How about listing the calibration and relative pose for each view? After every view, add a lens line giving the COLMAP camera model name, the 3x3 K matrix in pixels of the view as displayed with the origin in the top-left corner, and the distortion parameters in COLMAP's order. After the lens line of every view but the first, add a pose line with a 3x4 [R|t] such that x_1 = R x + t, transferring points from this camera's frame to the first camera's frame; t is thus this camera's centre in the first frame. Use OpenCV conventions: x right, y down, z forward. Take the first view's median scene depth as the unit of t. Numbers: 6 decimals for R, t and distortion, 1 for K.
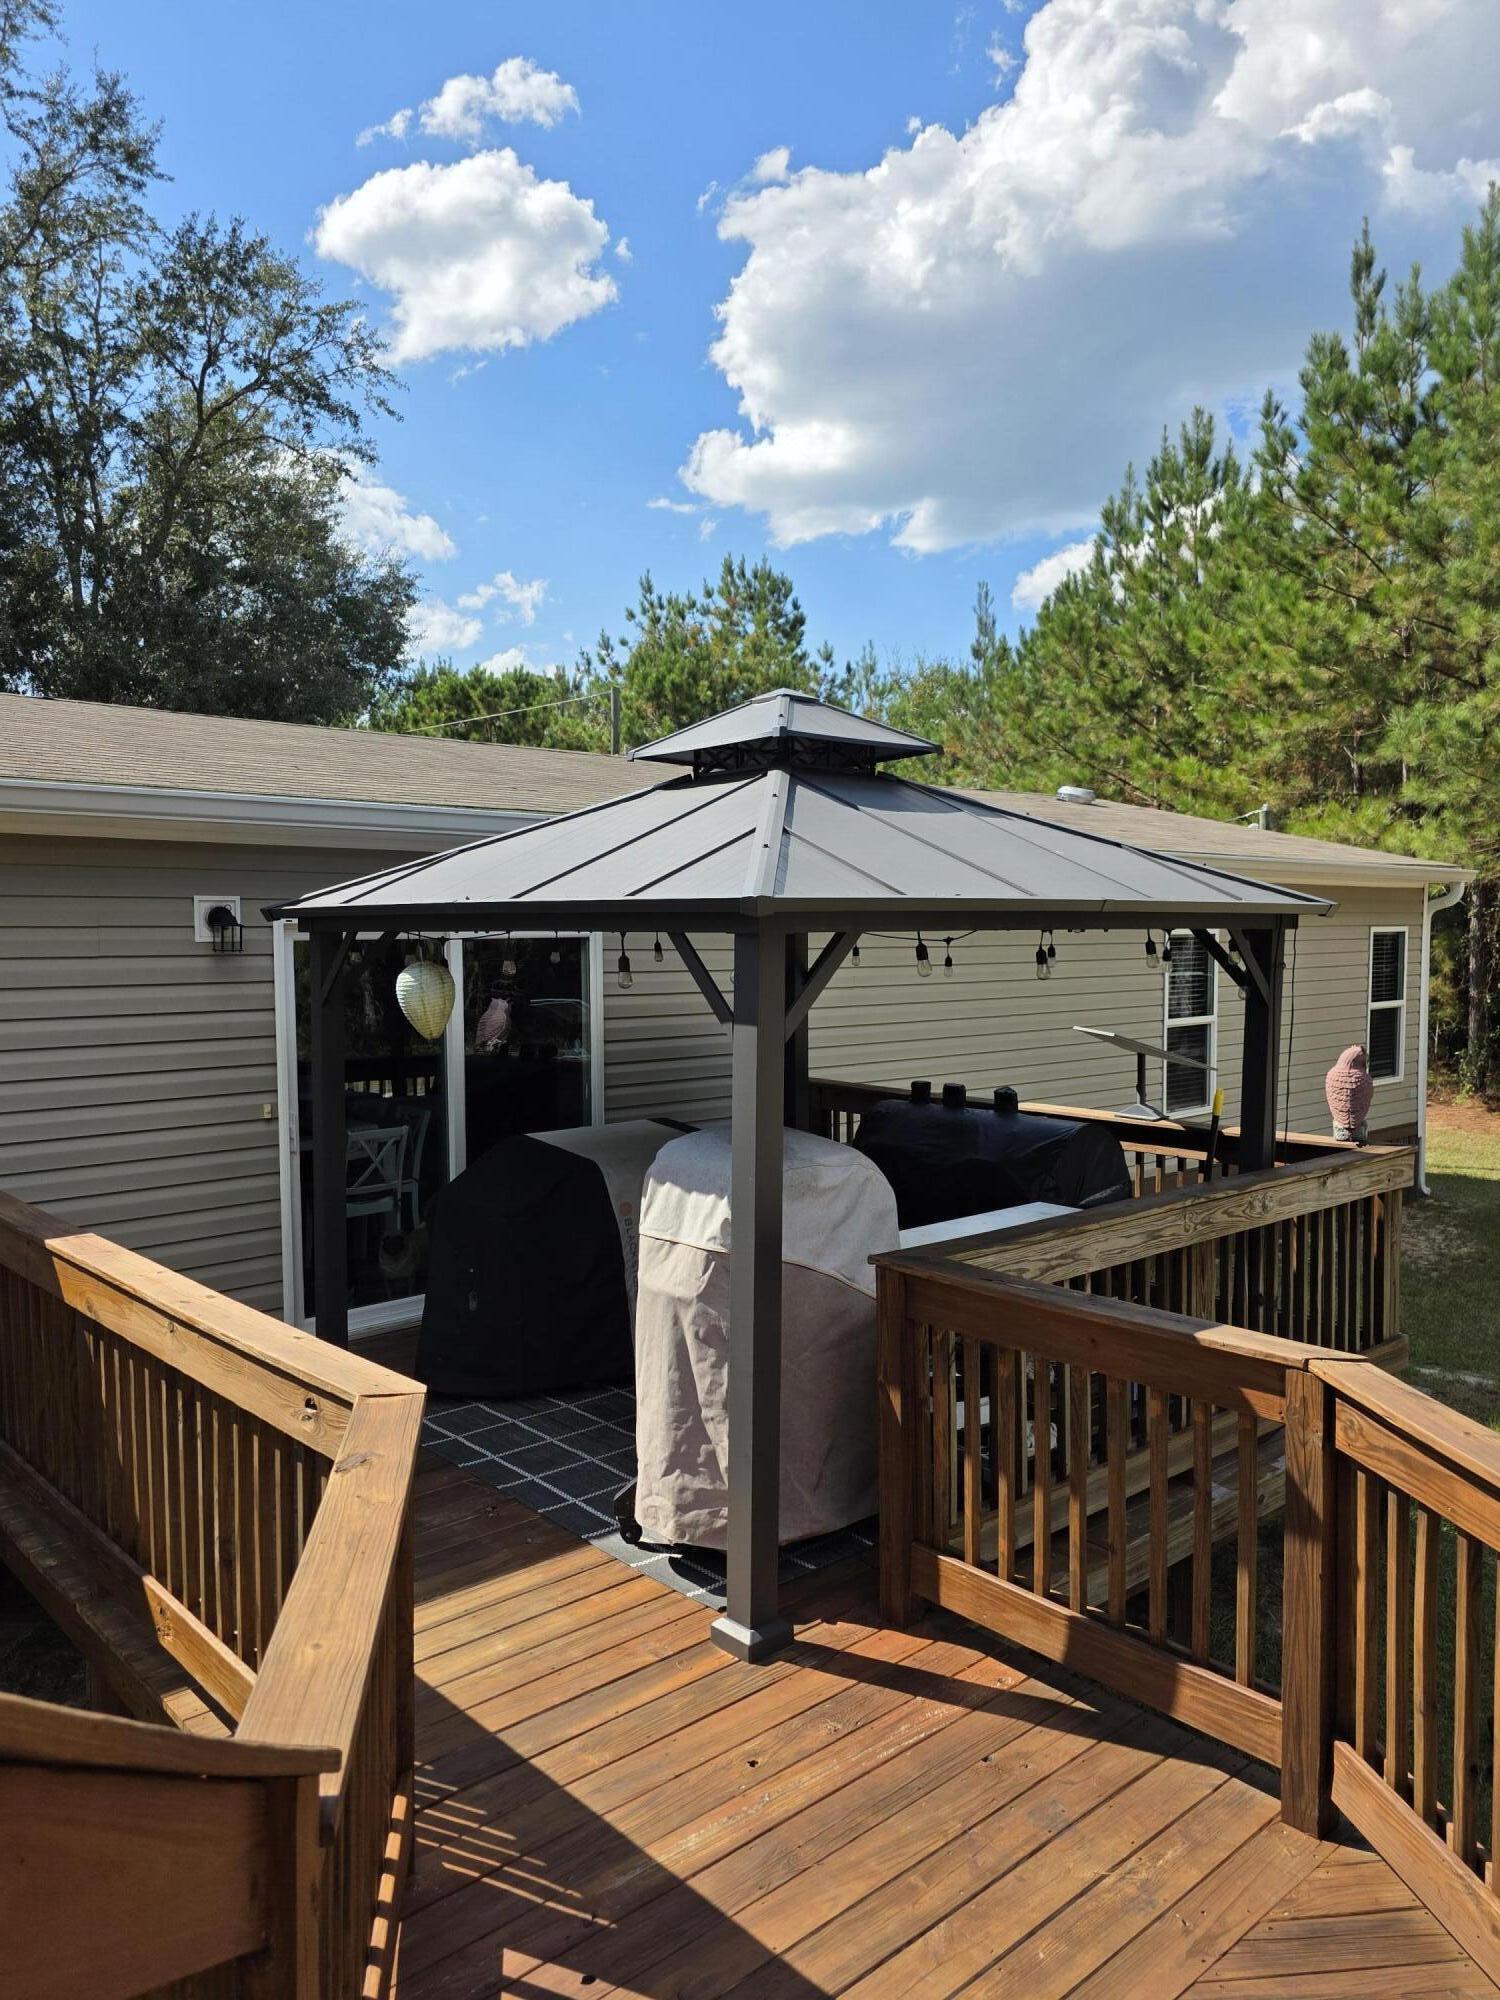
lens RADIAL K [[1462.5, 0, 750.0], [0, 1462.5, 1000.0], [0, 0, 1]] dist [0.100671, -0.110679]
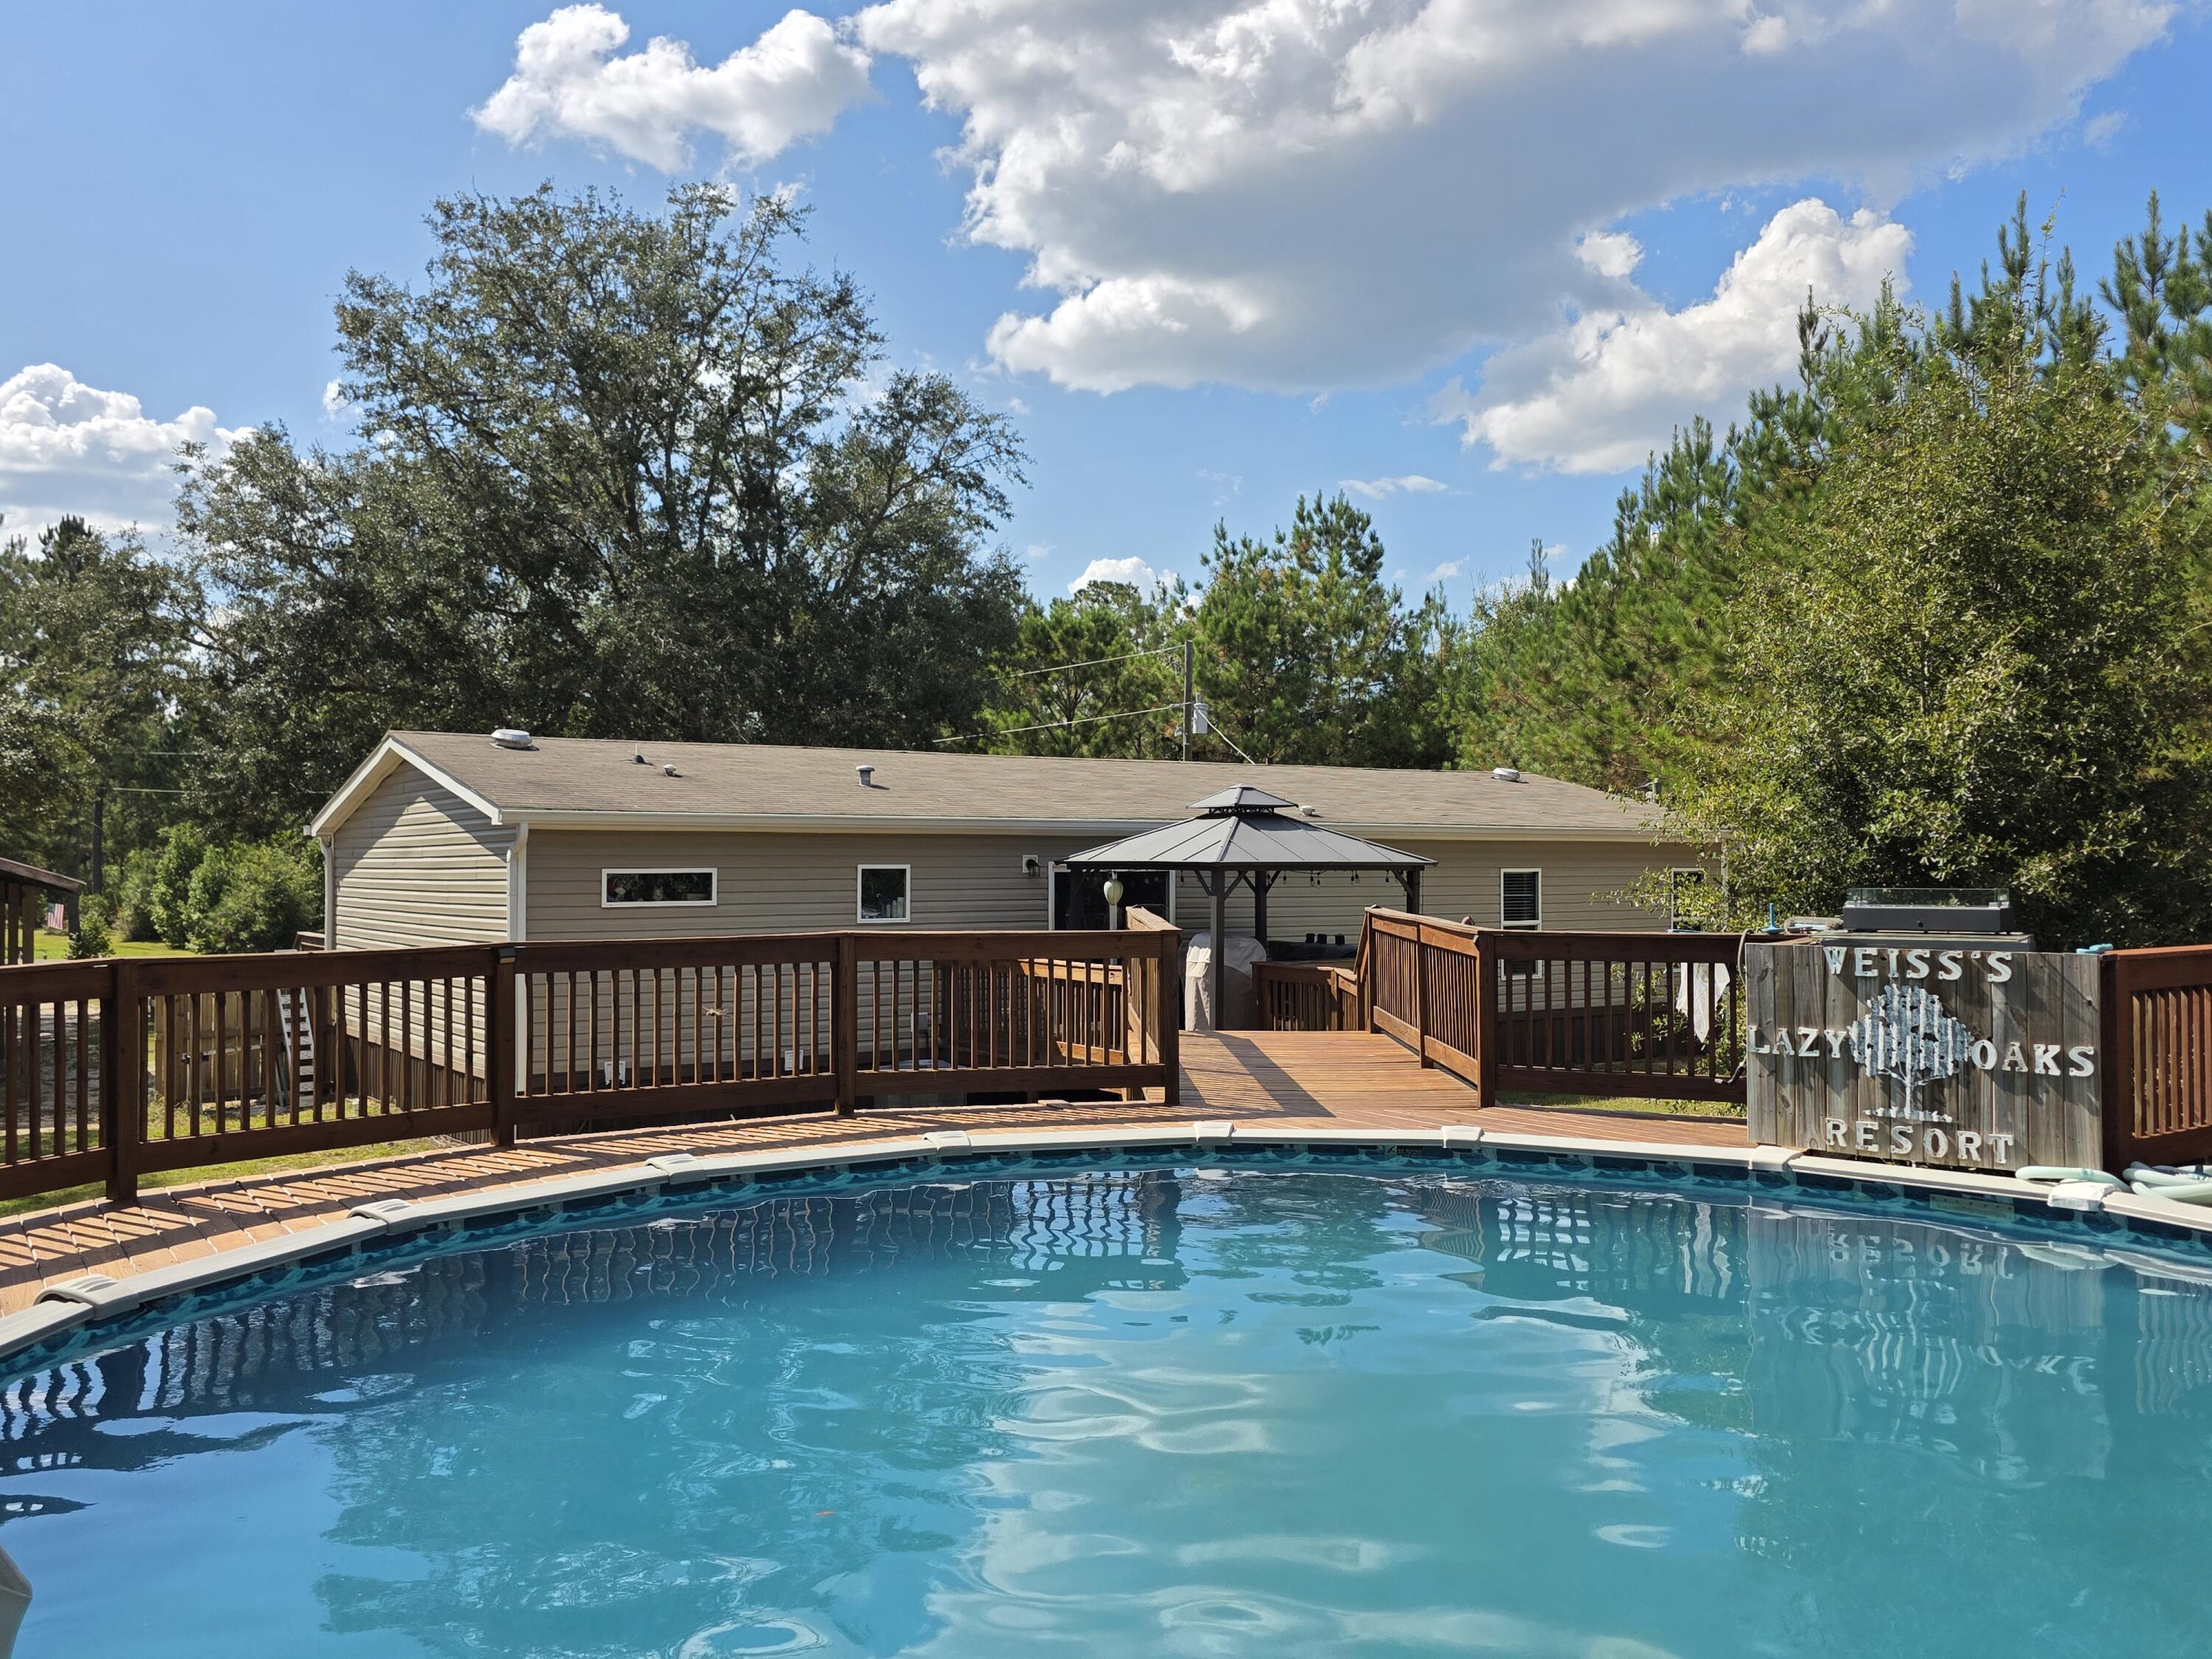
lens RADIAL K [[1856.6, 0, 923.9], [0, 1856.6, 828.4], [0, 0, 1]] dist [-0.000695, -0.013078]
pose [[0.972658, 0.003638, -0.232215, 0.053453], [-0.018170, 0.998004, -0.060473, 0.020188], [0.231531, 0.063039, 0.970783, -0.530798]]
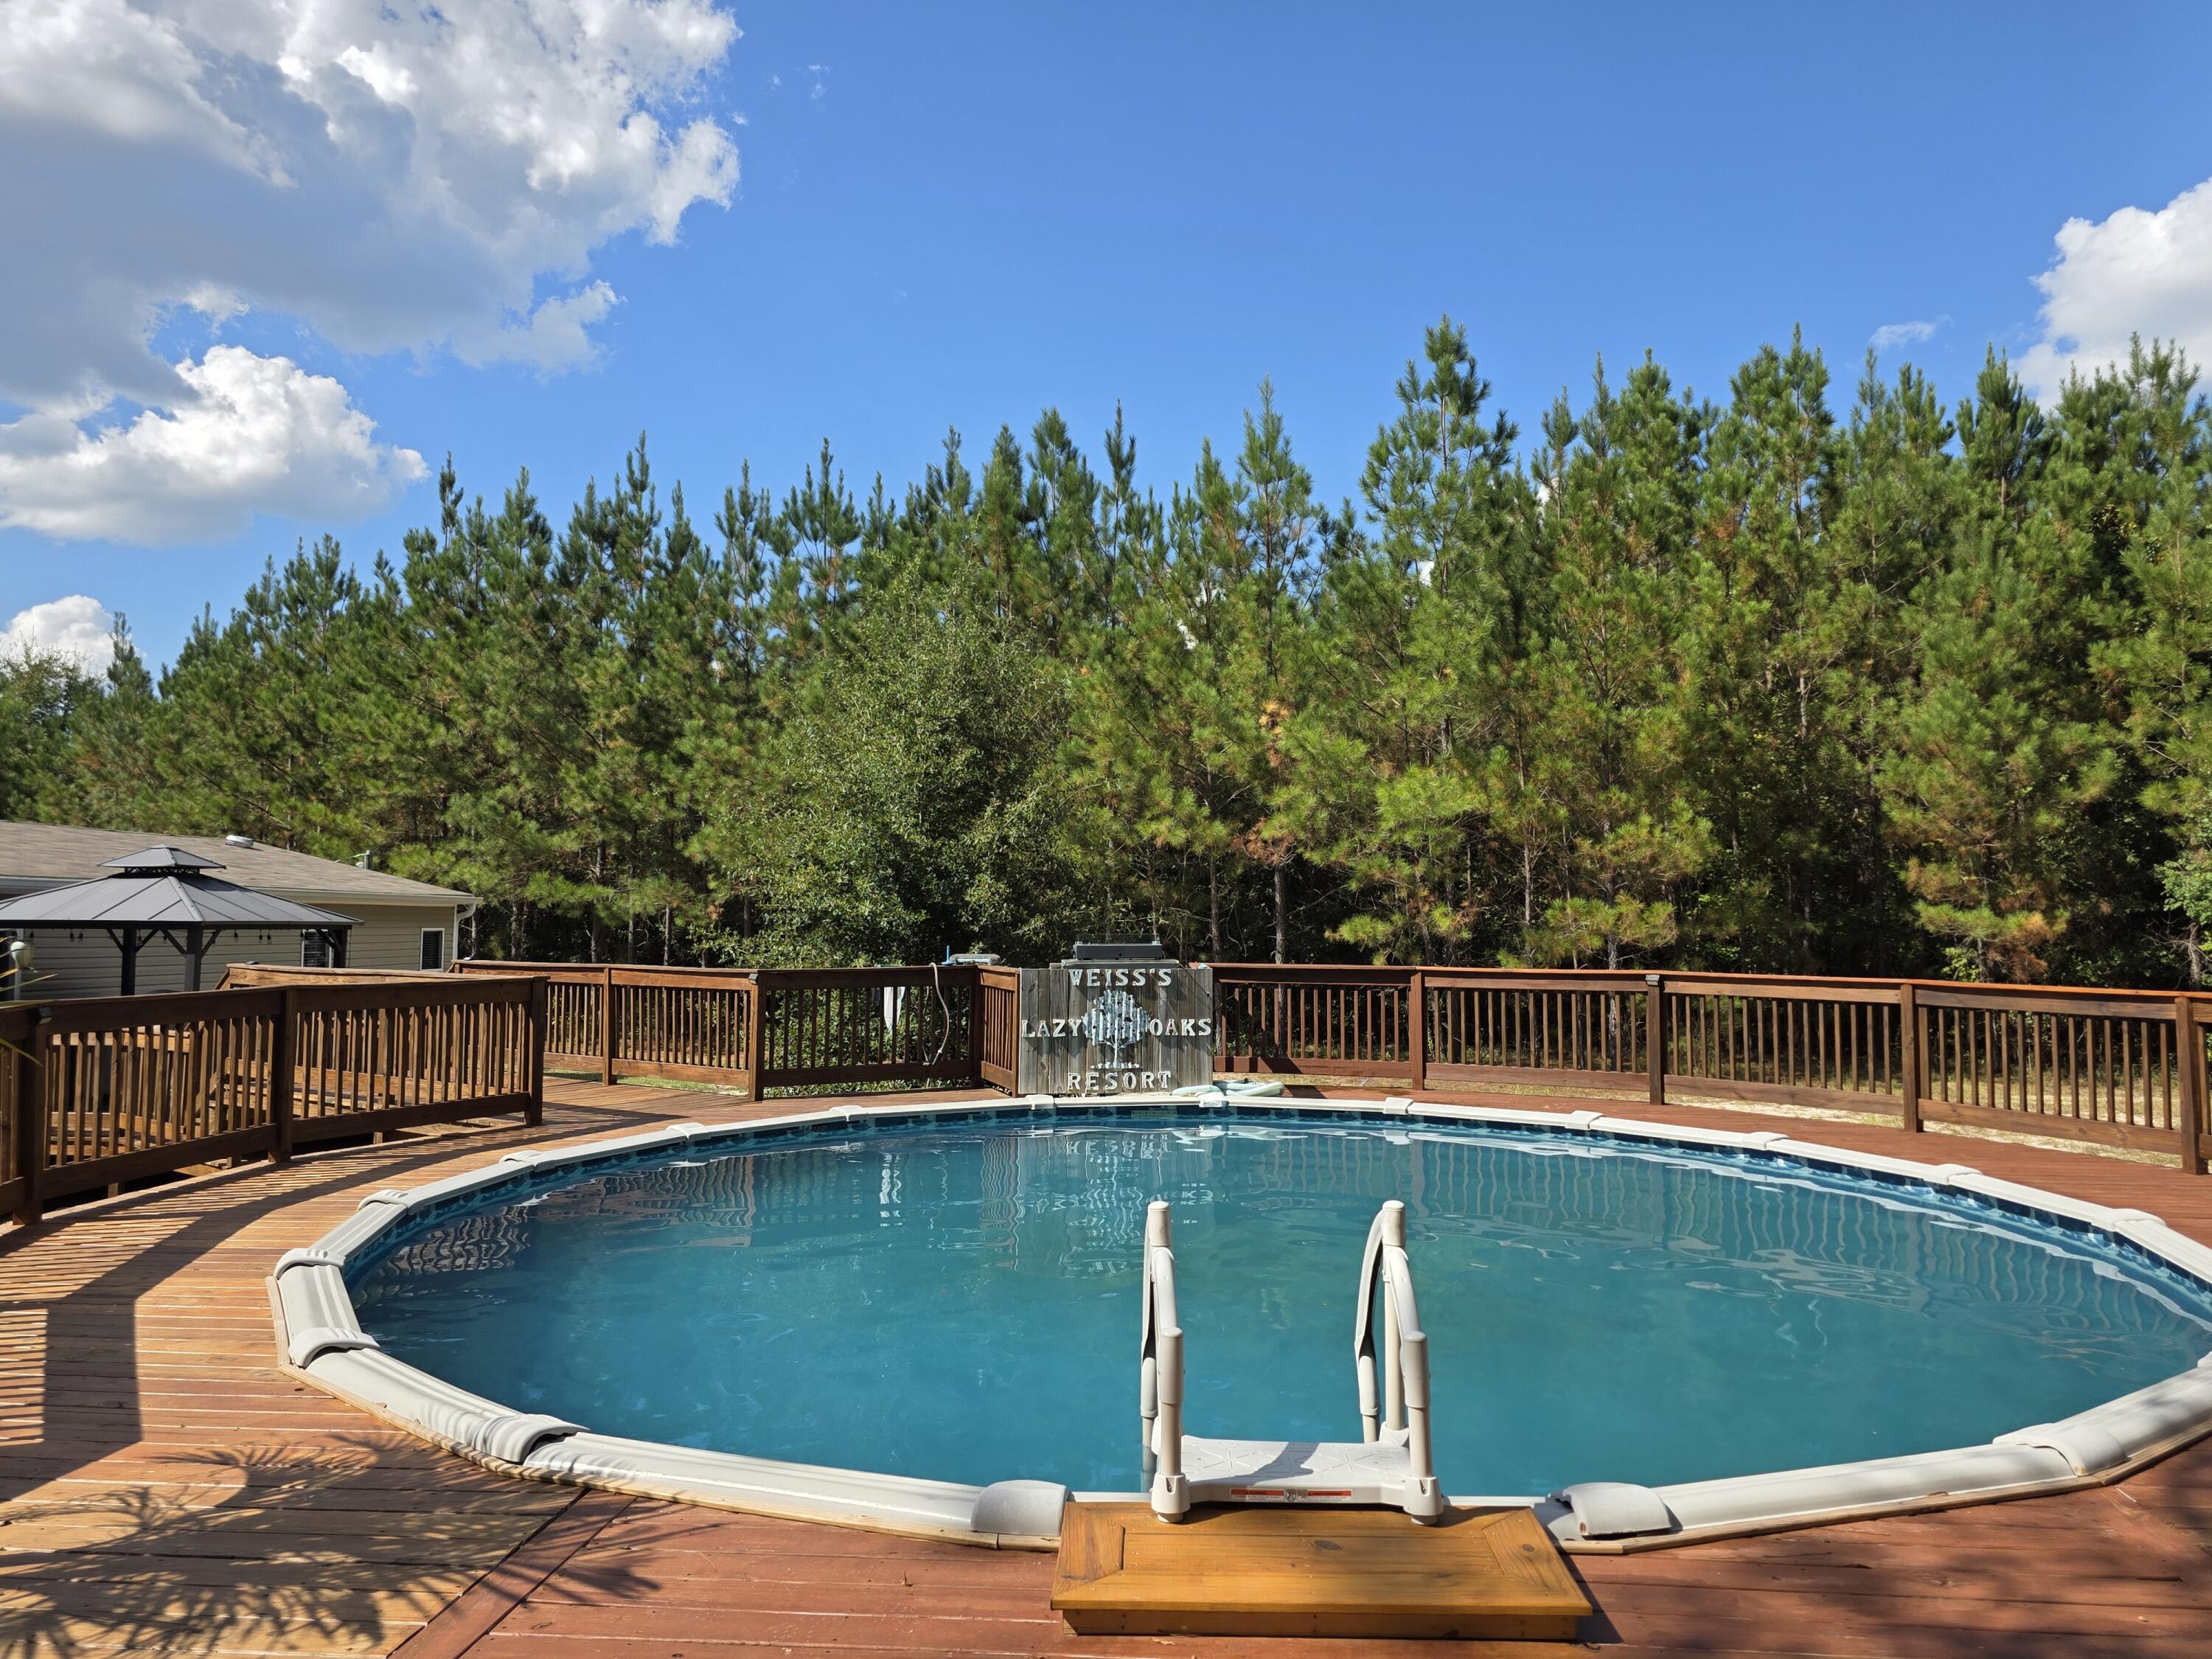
lens RADIAL K [[1617.6, 0, 1106.0], [0, 1617.6, 829.5], [0, 0, 1]] dist [0.100671, -0.110679]
pose [[0.741550, 0.047711, 0.669198, -0.158146], [0.023870, 0.994960, -0.097387, 0.023665], [-0.670472, 0.088192, 0.736674, -0.535519]]
